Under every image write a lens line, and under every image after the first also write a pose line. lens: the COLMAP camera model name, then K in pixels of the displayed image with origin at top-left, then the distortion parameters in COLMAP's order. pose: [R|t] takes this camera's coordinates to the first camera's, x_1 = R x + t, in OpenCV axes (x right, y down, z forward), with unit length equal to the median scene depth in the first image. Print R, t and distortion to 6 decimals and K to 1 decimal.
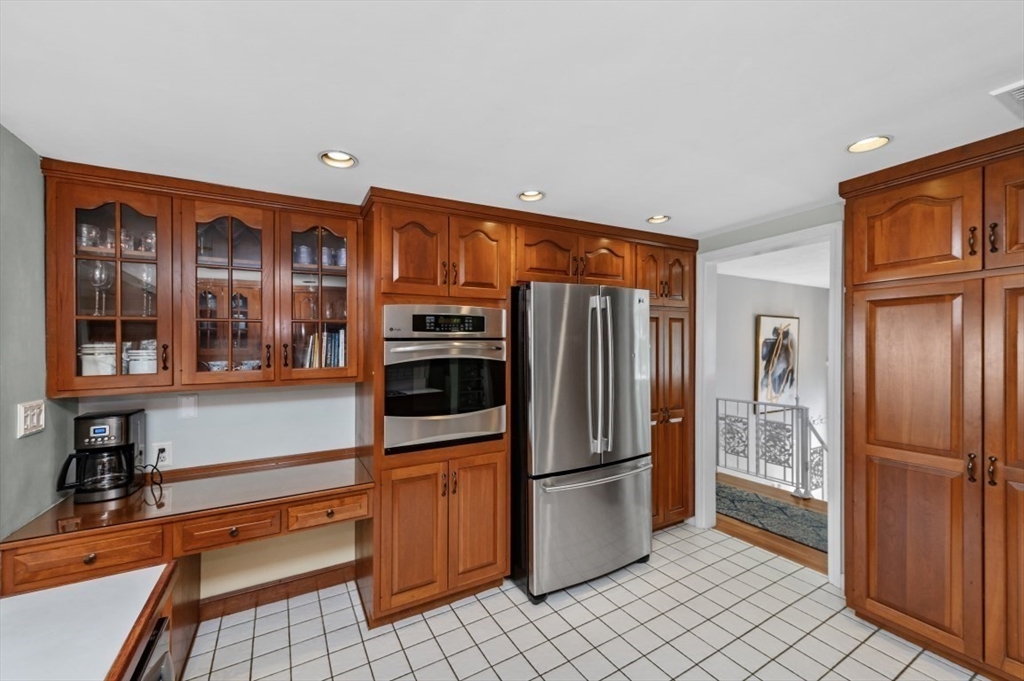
lens RADIAL K [[407.9, 0, 506.6], [0, 407.9, 346.7], [0, 0, 1]] dist [0.005933, -0.001054]
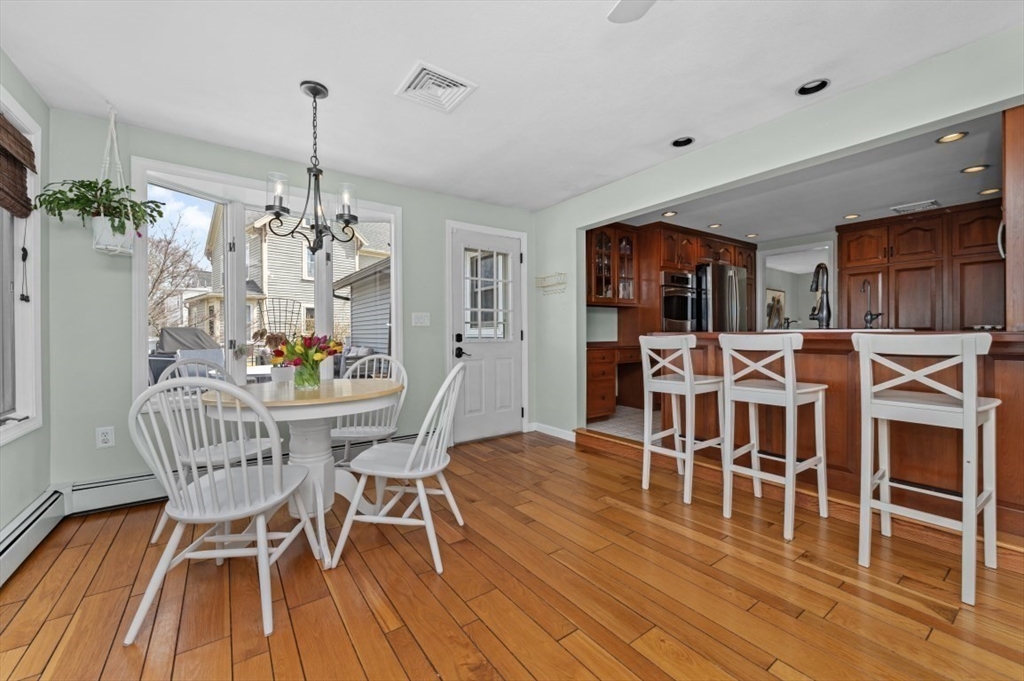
lens RADIAL K [[407.9, 0, 509.3], [0, 407.9, 330.2], [0, 0, 1]] dist [0.005933, -0.001054]
pose [[0.993525, 0.010280, 0.113151, -1.400946], [-0.010257, 0.999947, -0.000783, 0.245310], [-0.113153, -0.000383, 0.993577, -1.212122]]
